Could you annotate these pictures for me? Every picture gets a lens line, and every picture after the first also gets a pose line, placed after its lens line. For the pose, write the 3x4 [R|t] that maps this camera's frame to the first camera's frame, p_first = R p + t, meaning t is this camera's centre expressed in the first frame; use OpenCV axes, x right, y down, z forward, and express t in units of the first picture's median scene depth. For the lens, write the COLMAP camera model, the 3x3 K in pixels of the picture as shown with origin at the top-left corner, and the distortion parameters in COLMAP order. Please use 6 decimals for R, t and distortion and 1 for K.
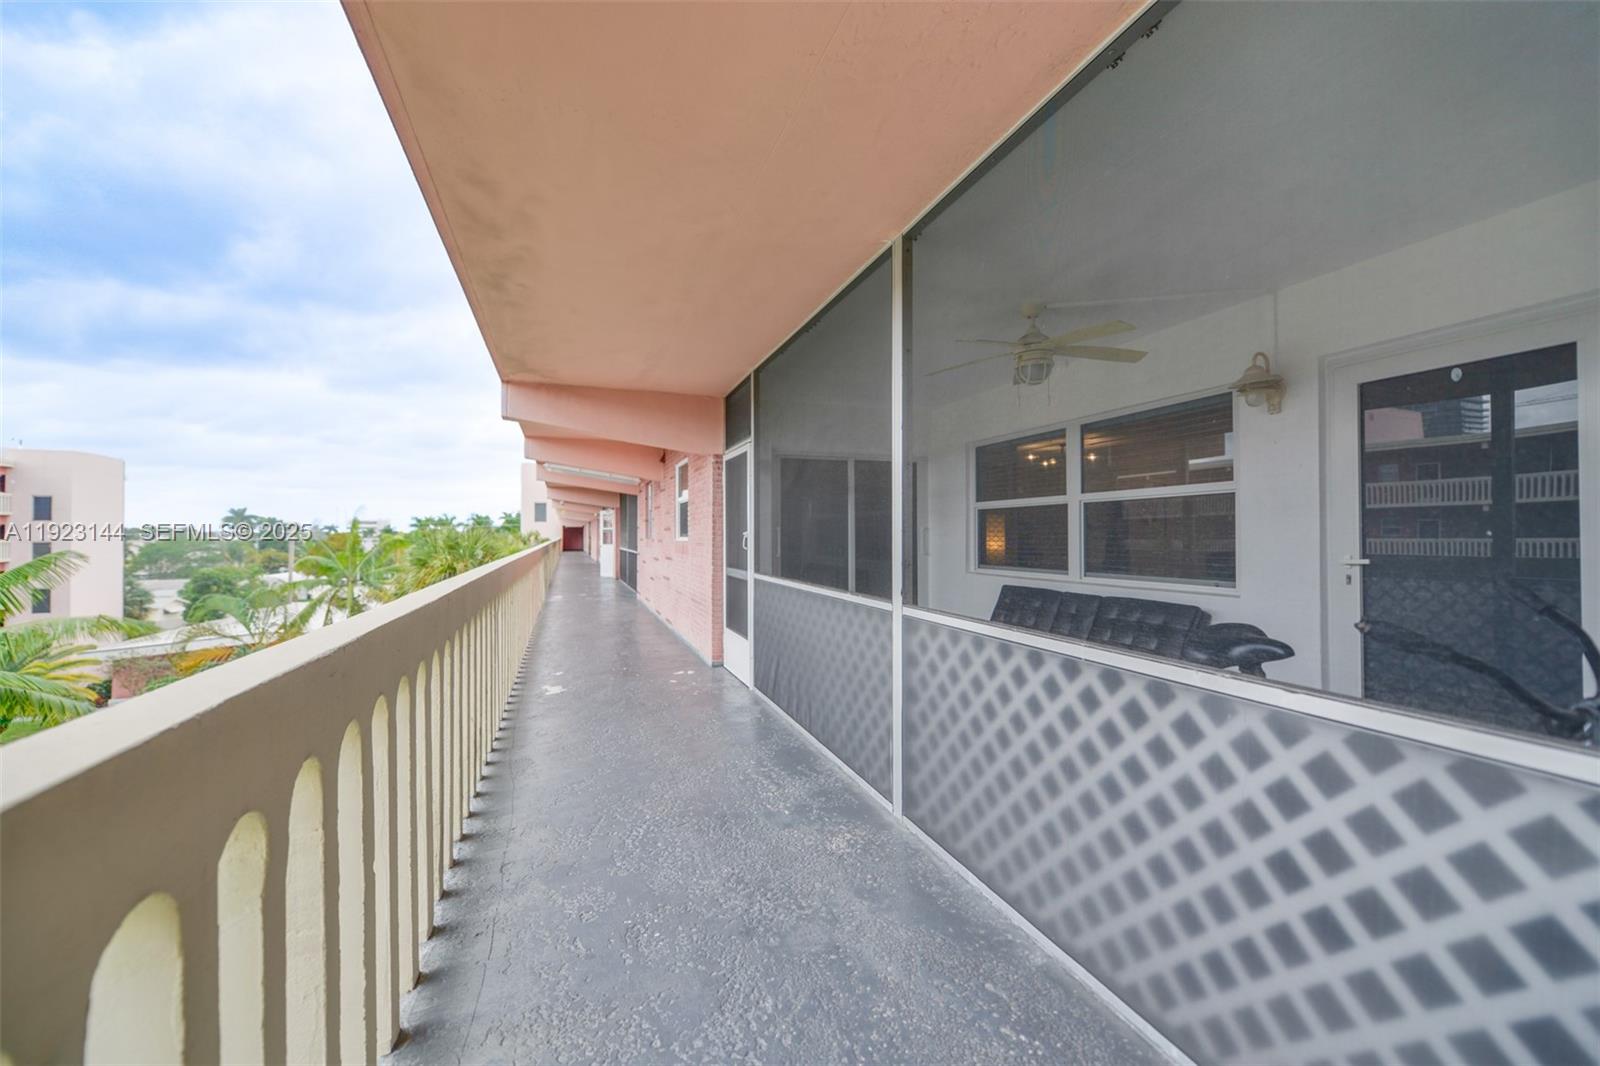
lens RADIAL K [[625.3, 0, 803.8], [0, 625.3, 528.7], [0, 0, 1]] dist [0.015185, -0.000354]
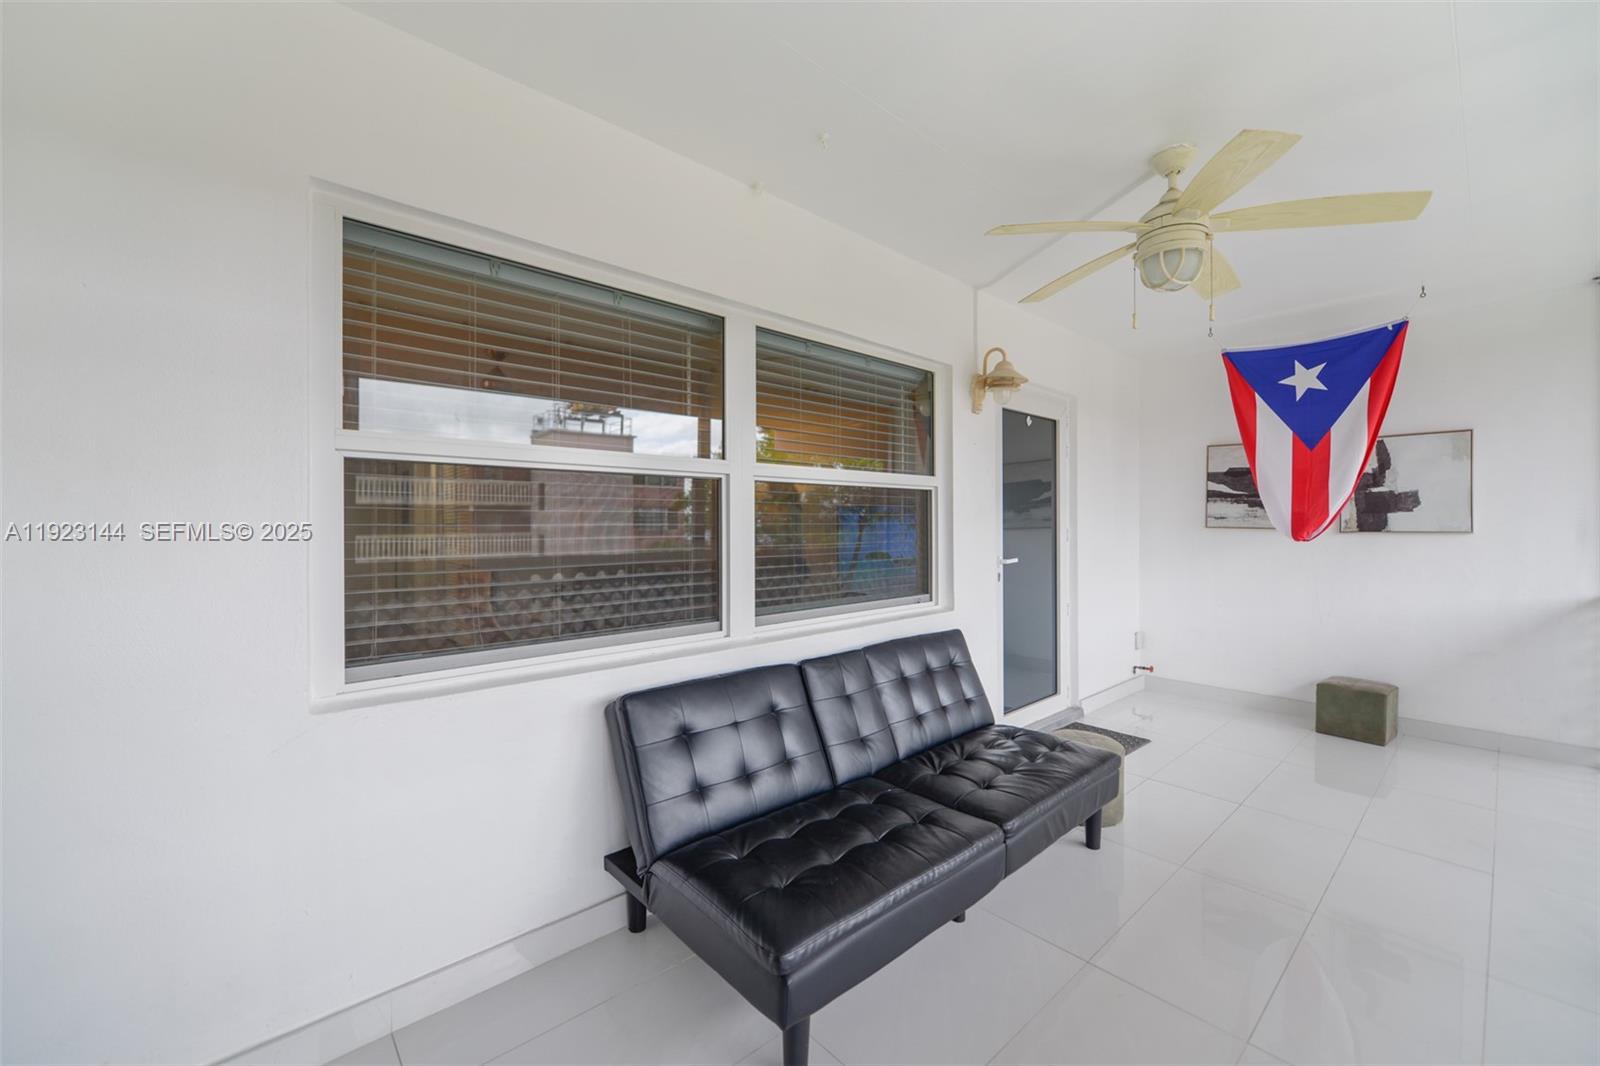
lens RADIAL K [[632.7, 0, 799.5], [0, 632.7, 525.4], [0, 0, 1]] dist [0.000444, -0.000727]
pose [[-0.364952, 0.006584, 0.931003, -0.042734], [-0.004509, 0.999951, -0.008839, -0.000754], [-0.931015, -0.007423, -0.364904, 1.162306]]
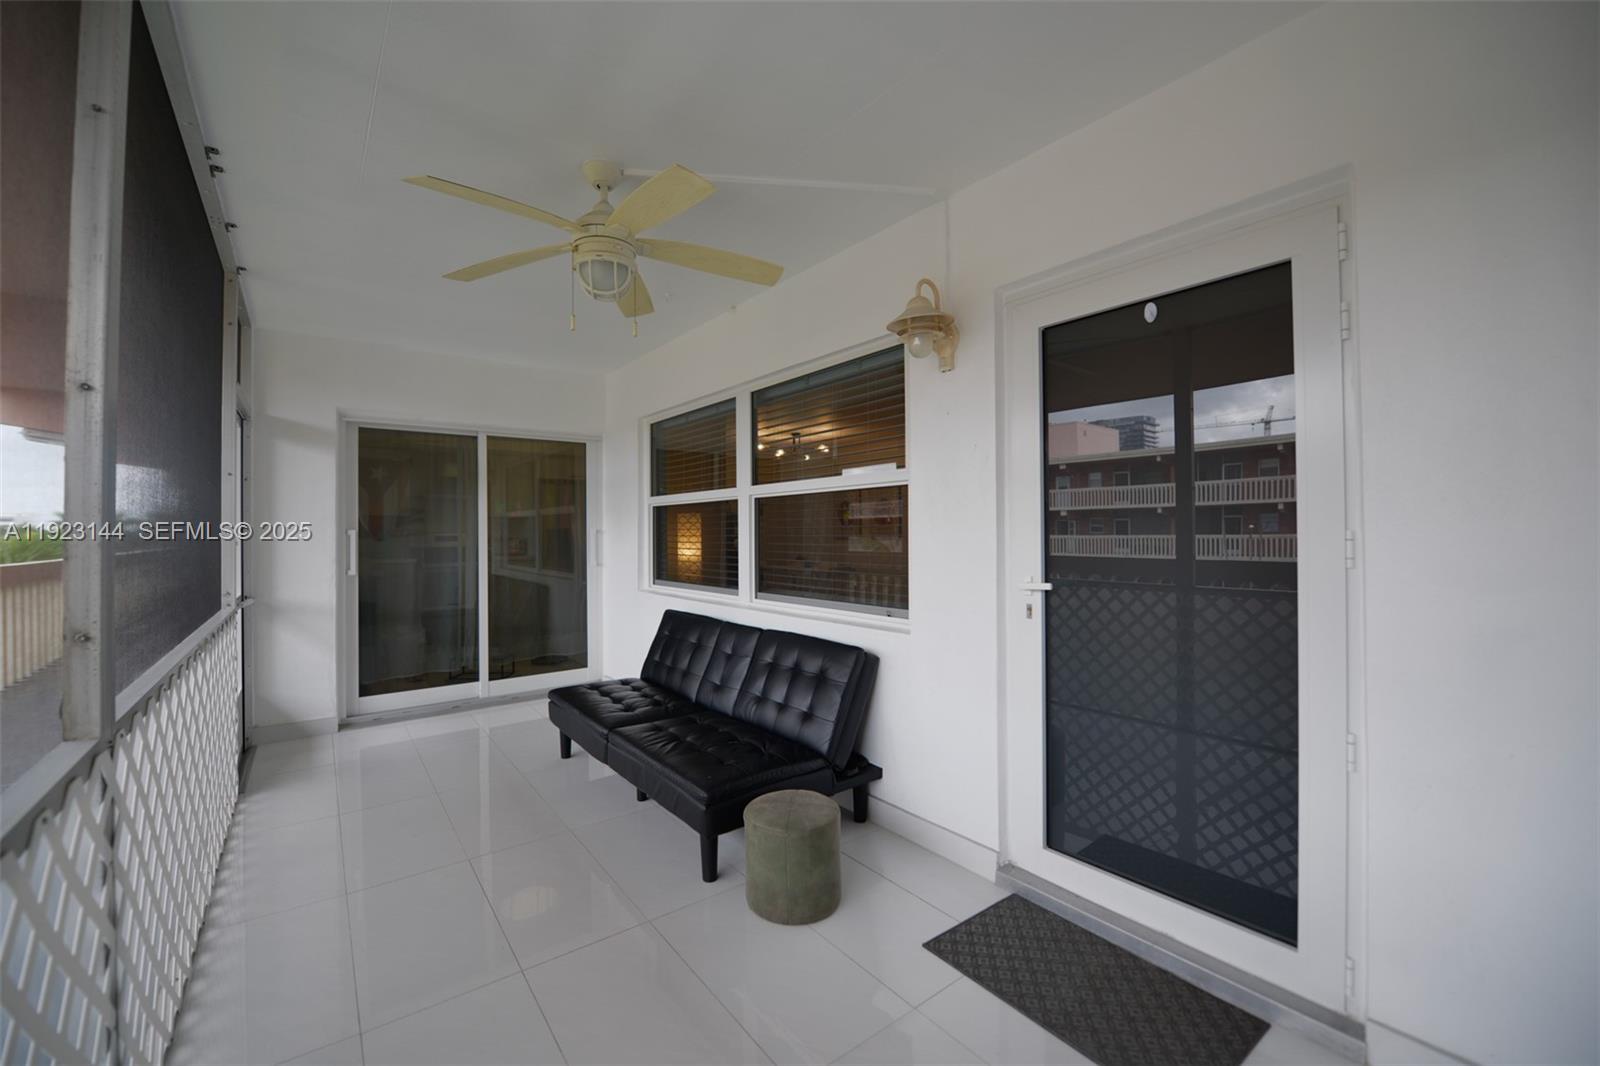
lens RADIAL K [[632.7, 0, 799.5], [0, 632.7, 525.4], [0, 0, 1]] dist [0.000444, -0.000727]
pose [[0.953445, 0.000569, 0.301567, 0.275063], [-0.000040, 0.999998, -0.001758, -0.008176], [-0.301567, 0.001664, 0.953443, 0.276923]]
